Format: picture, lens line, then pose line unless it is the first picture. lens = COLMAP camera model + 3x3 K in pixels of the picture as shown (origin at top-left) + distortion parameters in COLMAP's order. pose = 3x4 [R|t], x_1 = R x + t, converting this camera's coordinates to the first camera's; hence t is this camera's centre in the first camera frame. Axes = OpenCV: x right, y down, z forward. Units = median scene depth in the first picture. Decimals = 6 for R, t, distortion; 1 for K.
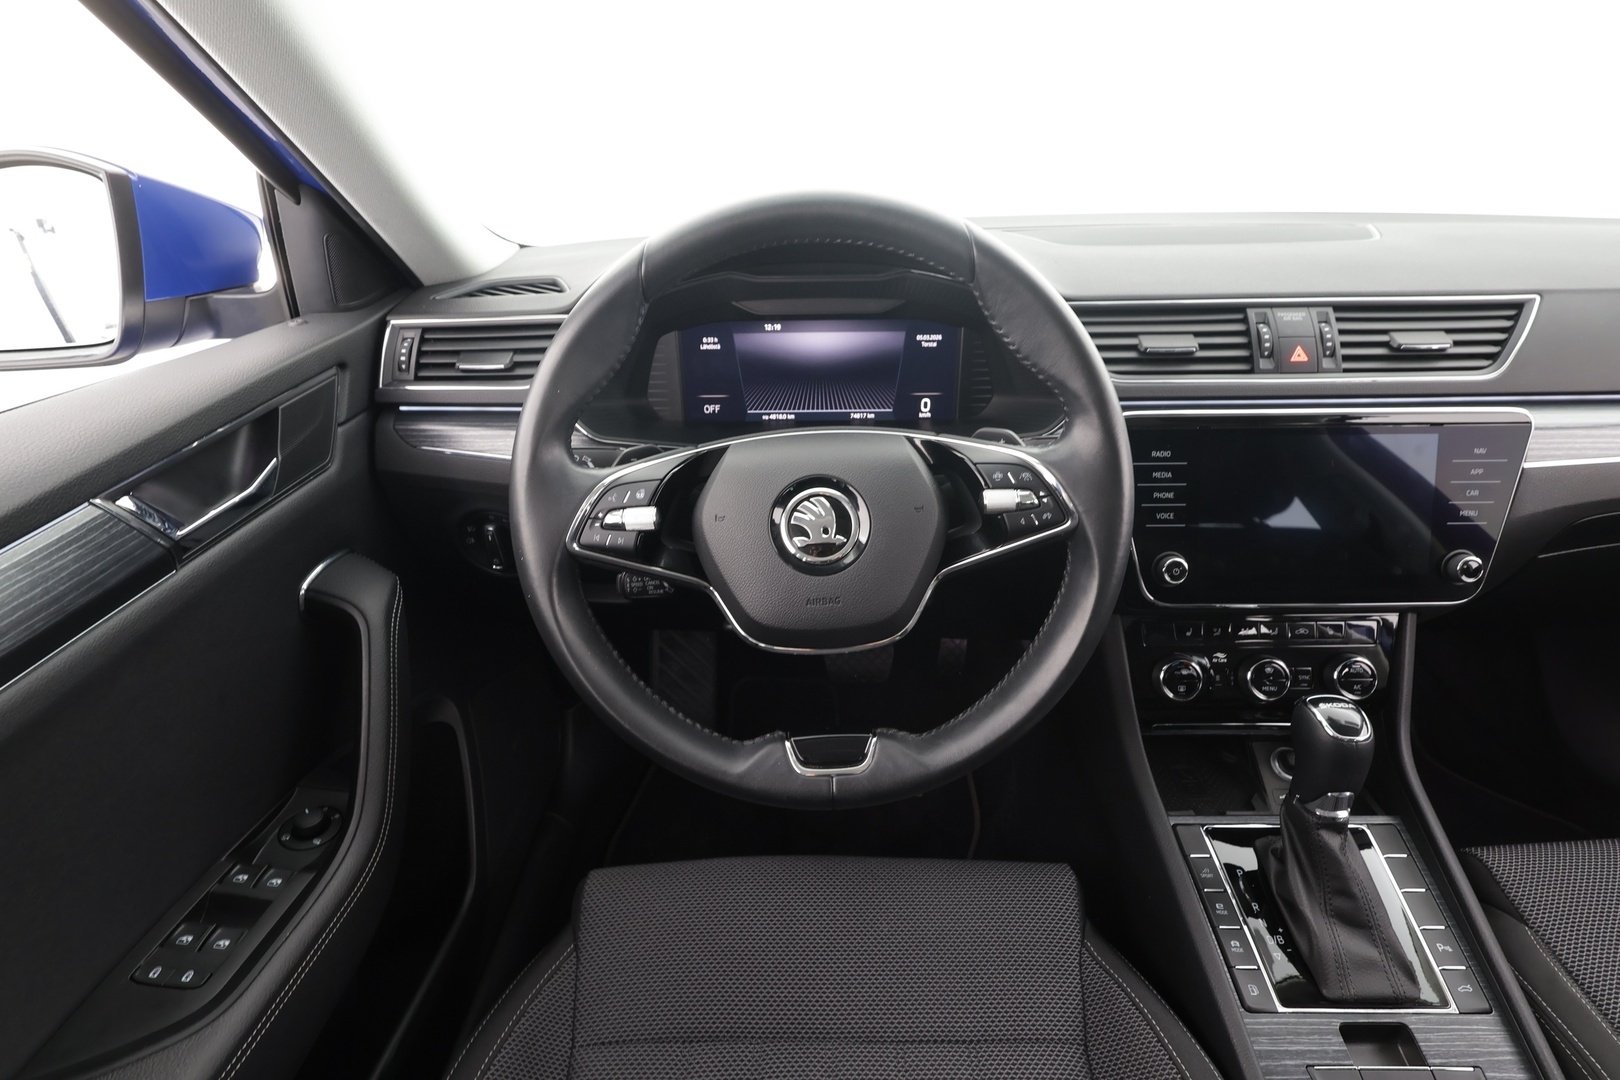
lens RADIAL K [[759.0, 0, 809.5], [0, 759.0, 545.7], [0, 0, 1]] dist [-0.004838, 0.001299]
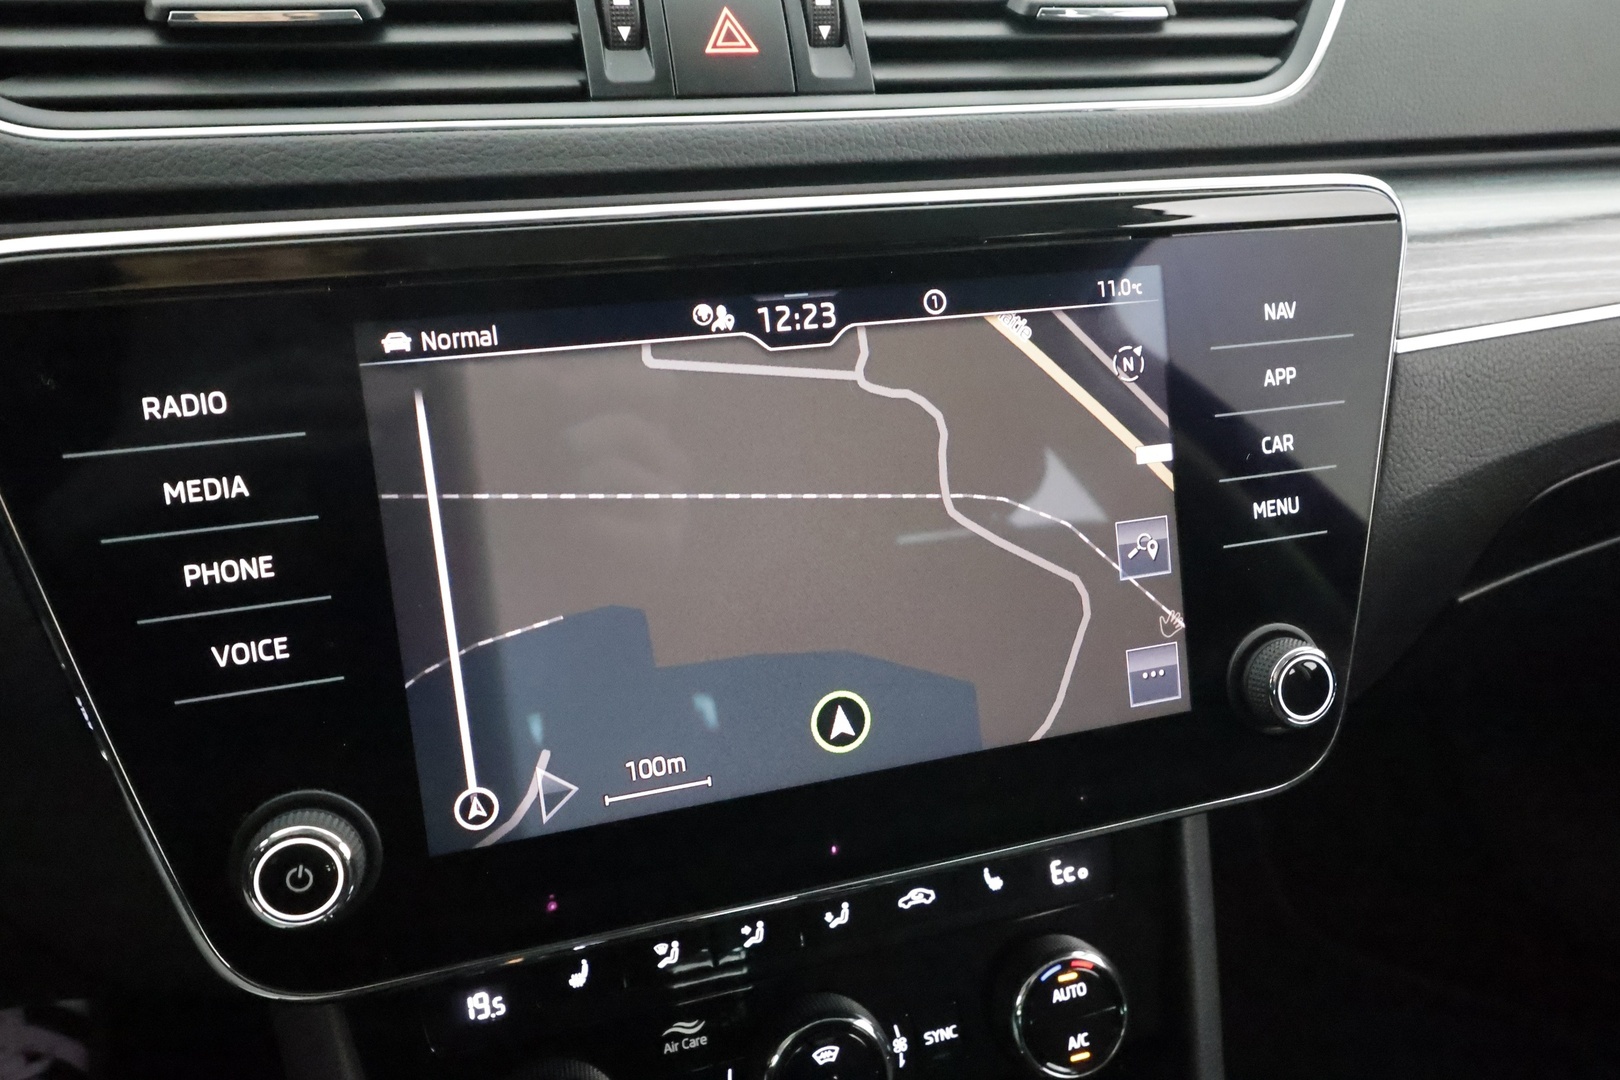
lens RADIAL K [[1144.6, 0, 801.7], [0, 1144.6, 548.9], [0, 0, 1]] dist [0.005249, -0.001034]
pose [[0.950720, -0.119980, 0.285896, 0.540398], [0.127992, 0.991730, -0.009434, -0.046873], [-0.282400, 0.045562, 0.958214, 0.594162]]
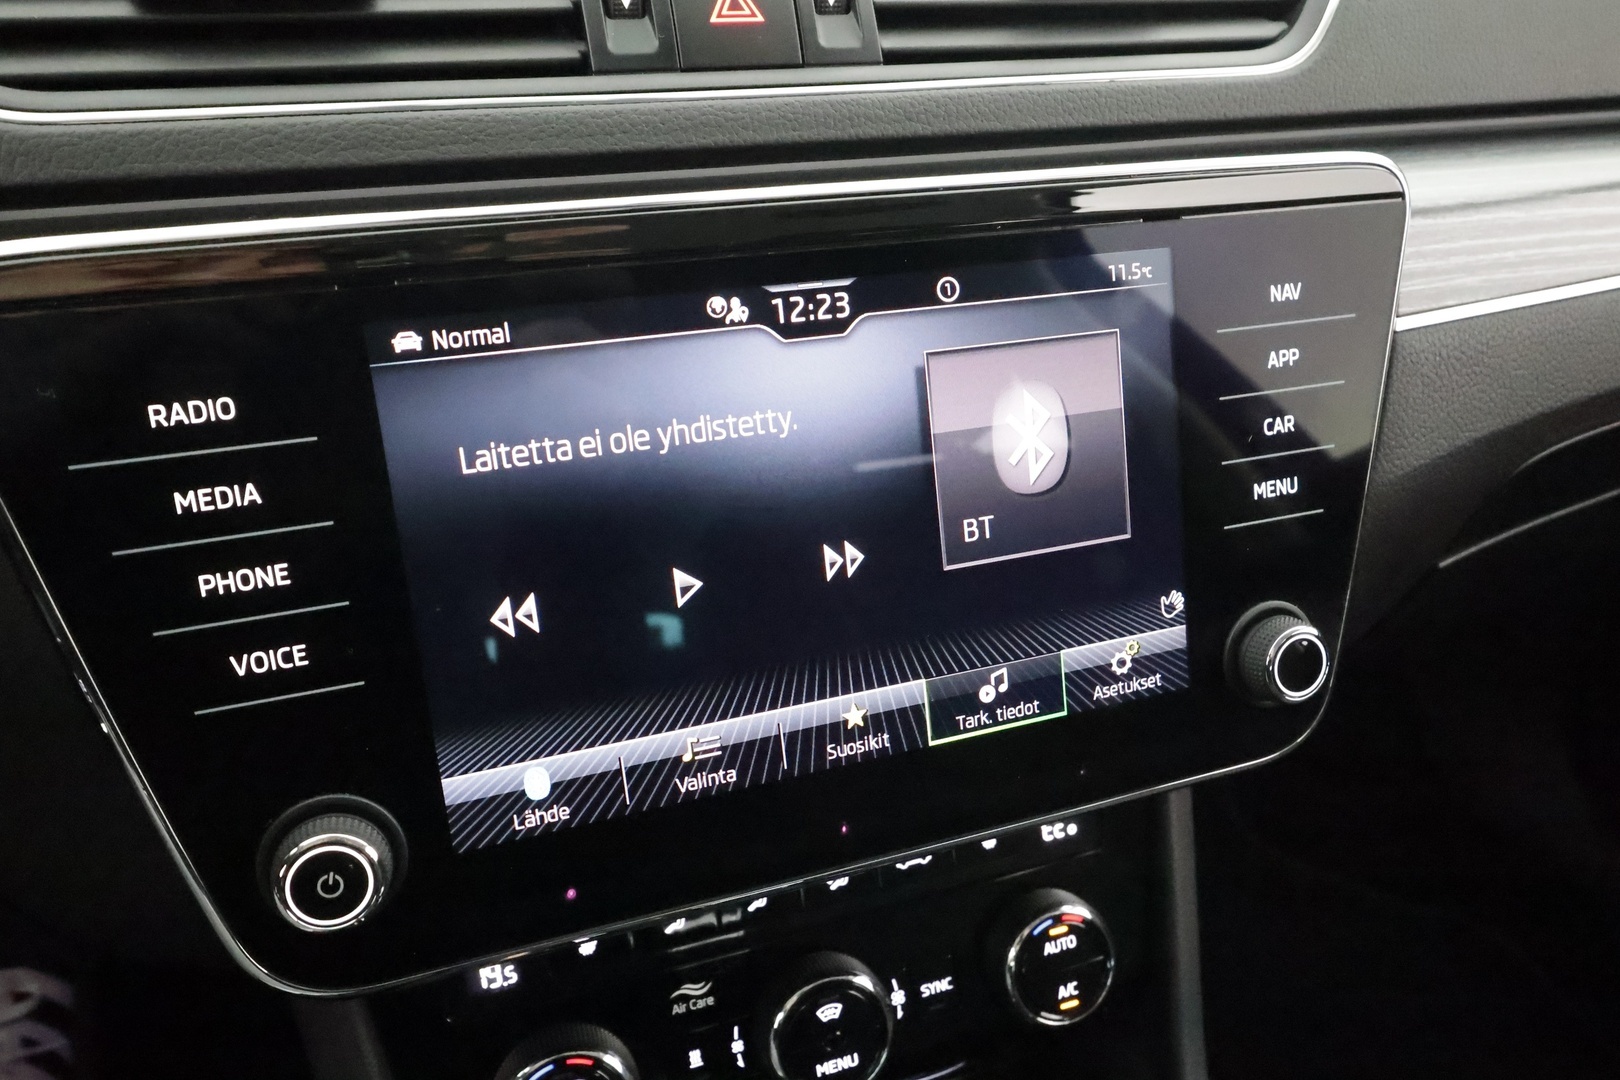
lens RADIAL K [[1144.6, 0, 802.9], [0, 1144.6, 550.4], [0, 0, 1]] dist [0.005249, -0.001034]
pose [[0.937653, -0.149128, 0.313954, 0.522934], [0.132495, 0.988433, 0.073798, -0.079743], [-0.321327, -0.027599, 0.946566, 0.599719]]
